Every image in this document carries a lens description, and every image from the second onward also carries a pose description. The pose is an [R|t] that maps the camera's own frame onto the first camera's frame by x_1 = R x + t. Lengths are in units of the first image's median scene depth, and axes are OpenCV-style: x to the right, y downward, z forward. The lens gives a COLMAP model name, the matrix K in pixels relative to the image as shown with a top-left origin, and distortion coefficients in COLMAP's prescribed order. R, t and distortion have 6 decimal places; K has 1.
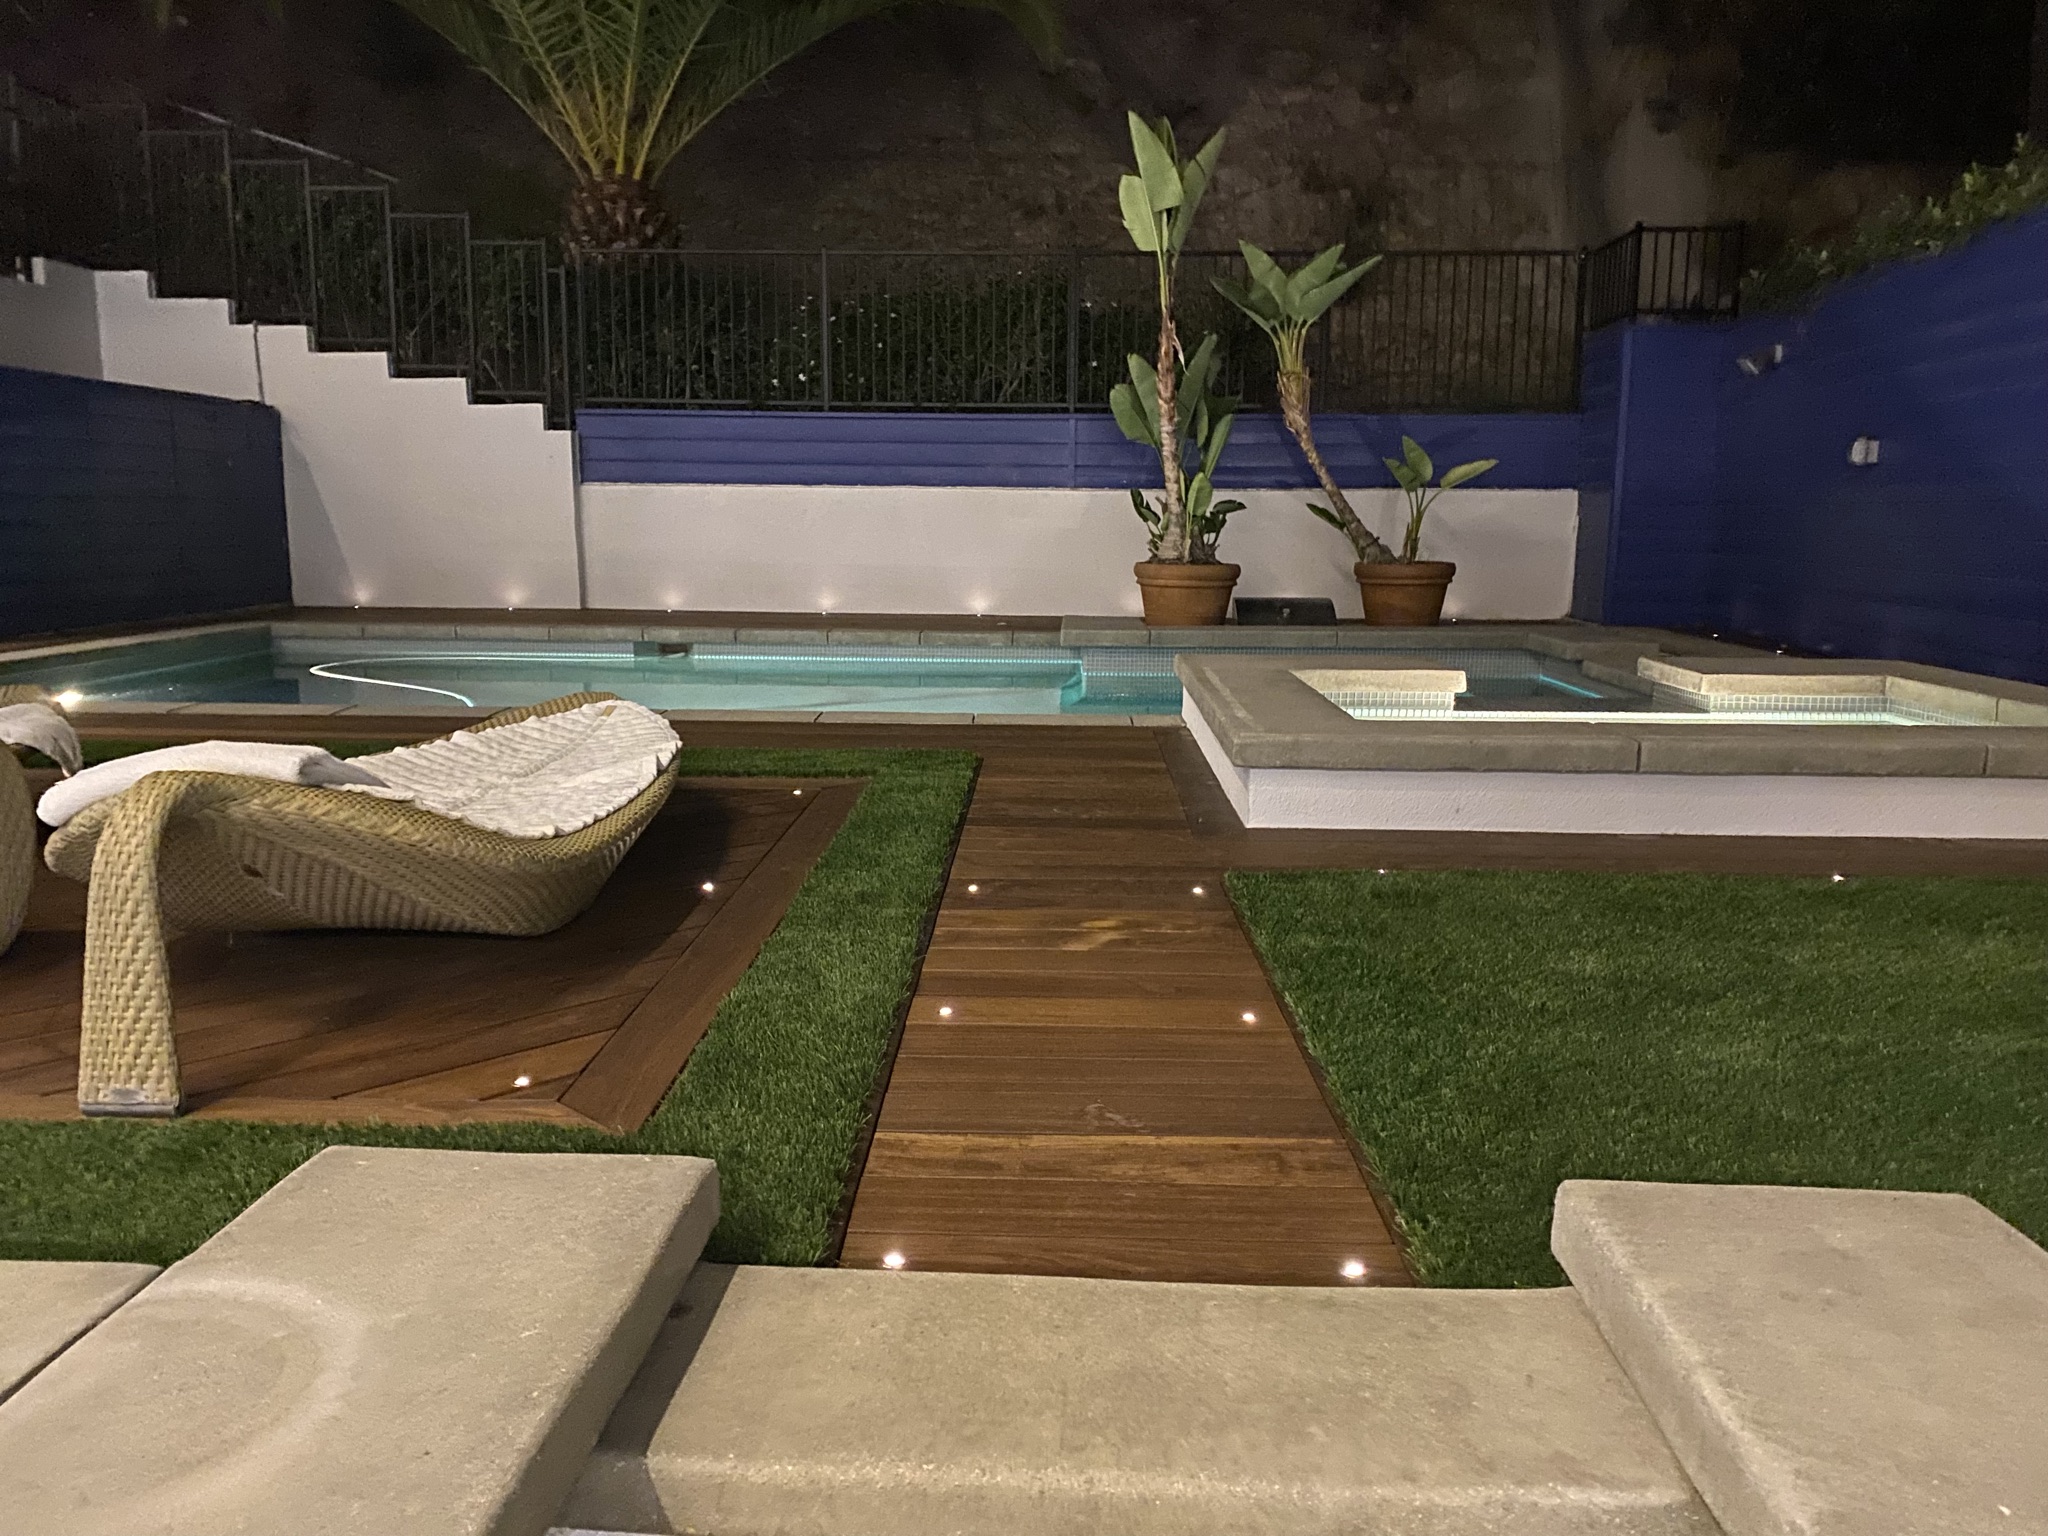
lens RADIAL K [[1551.5, 0, 1022.5], [0, 1551.5, 776.2], [0, 0, 1]] dist [0.011688, -0.003487]
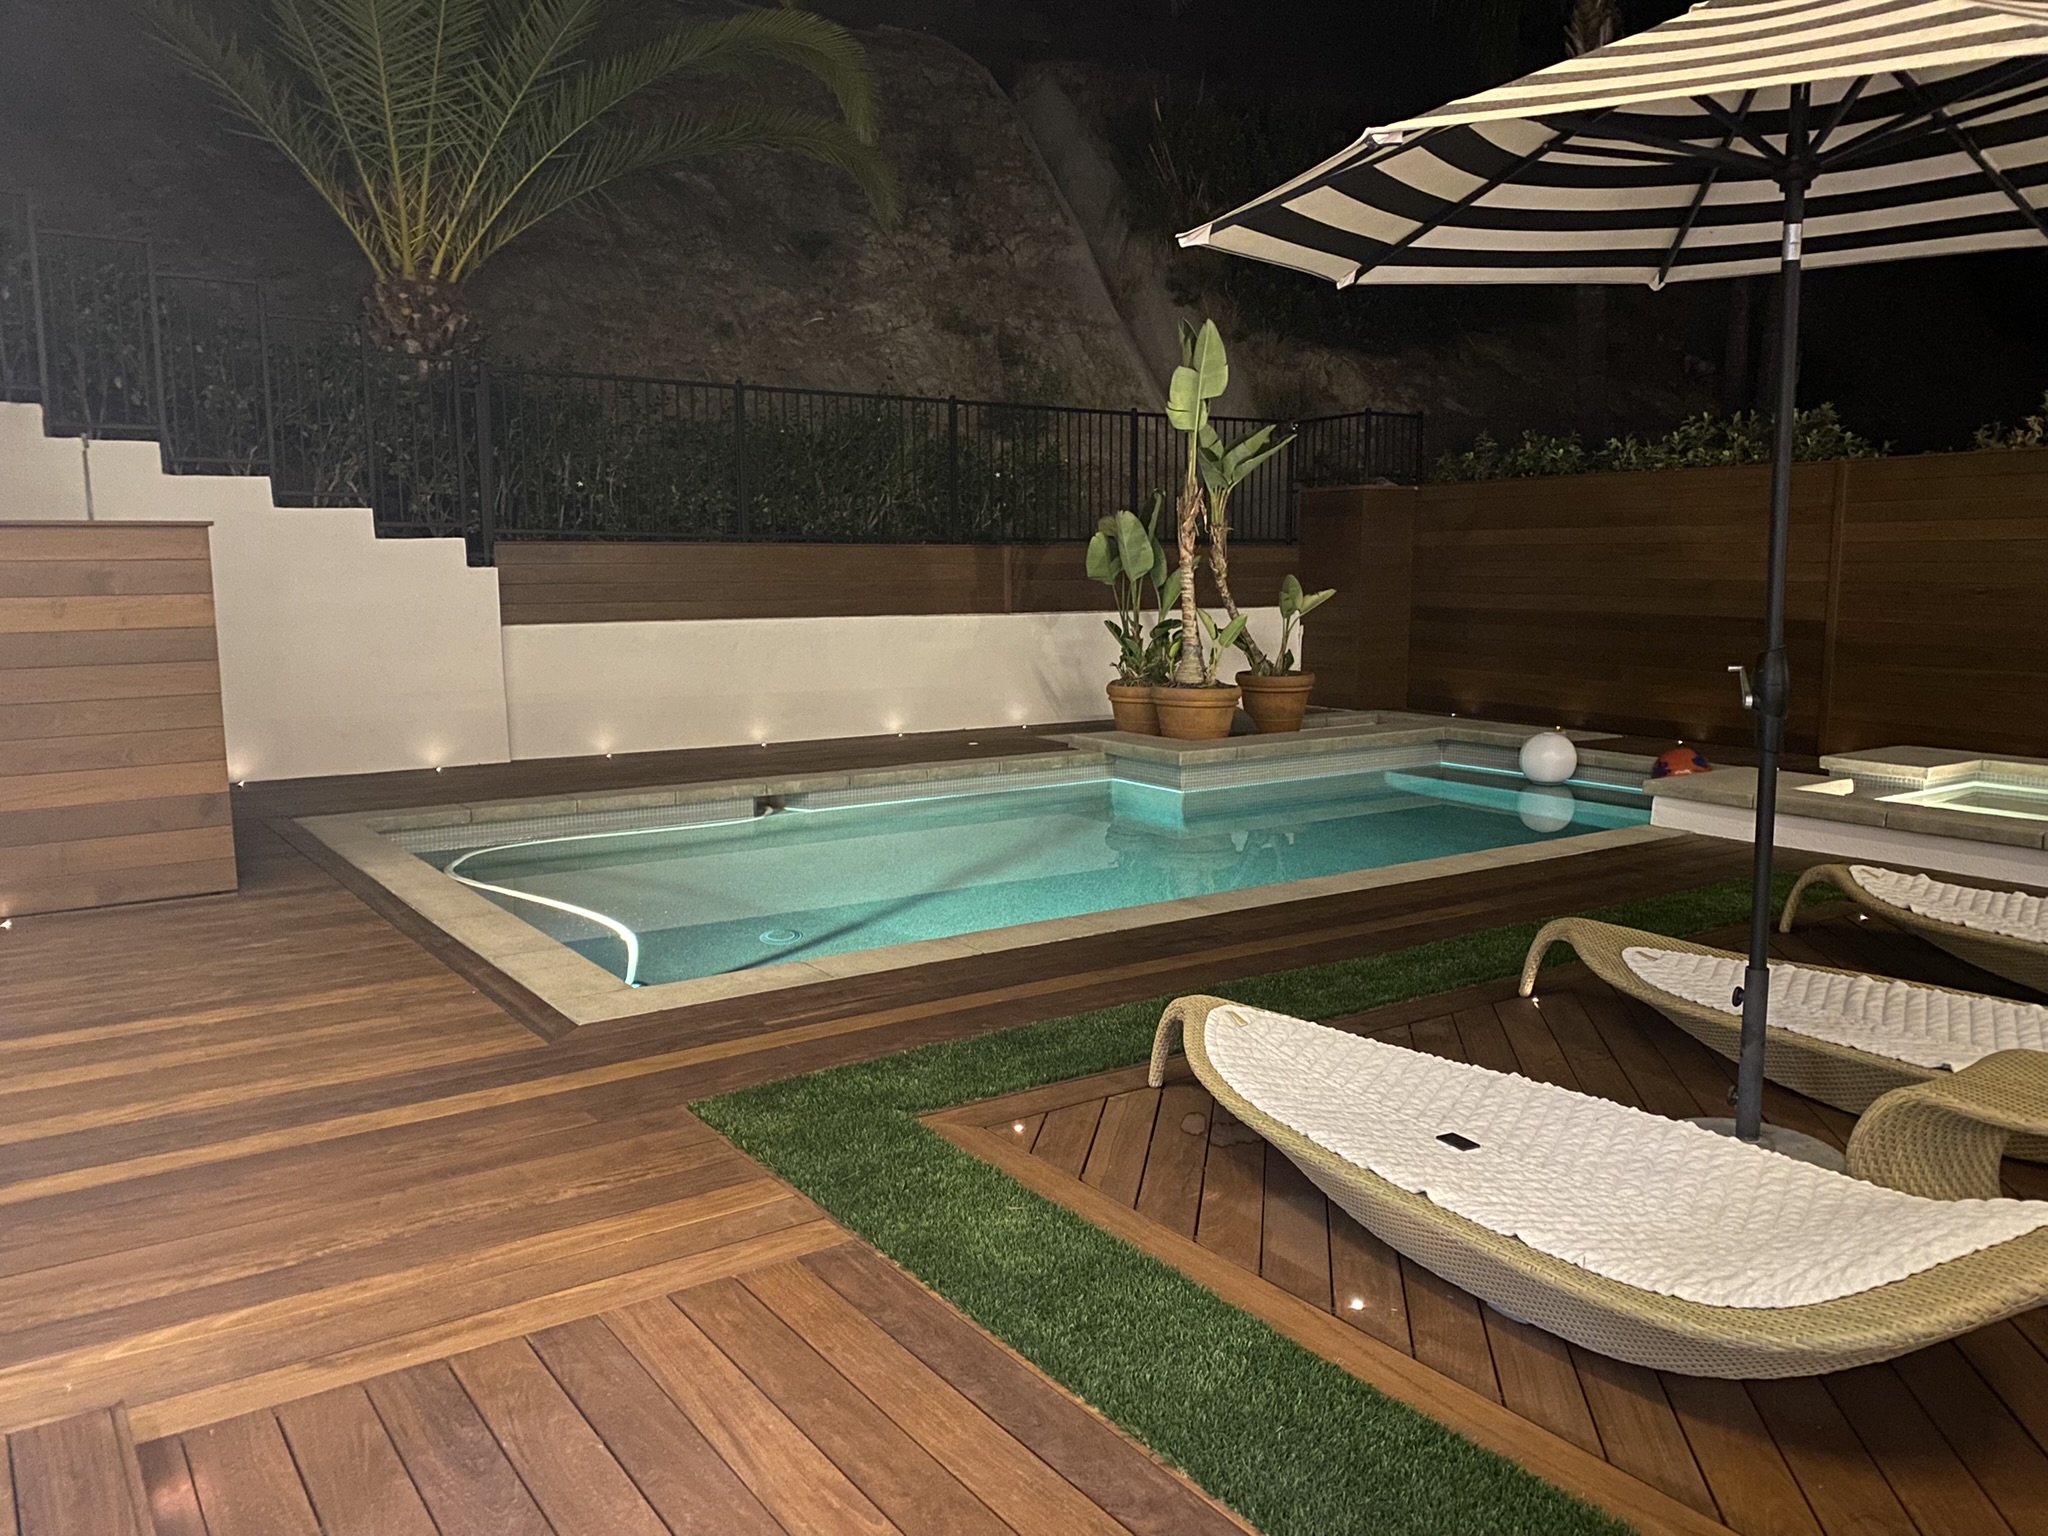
lens RADIAL K [[1550.7, 0, 1024.0], [0, 1550.7, 768.0], [0, 0, 1]] dist [0.011534, -0.011651]
pose [[0.807914, -0.087260, 0.582804, -0.673840], [0.106039, 0.994360, 0.001884, -0.088097], [-0.579681, 0.060277, 0.812611, 0.114867]]
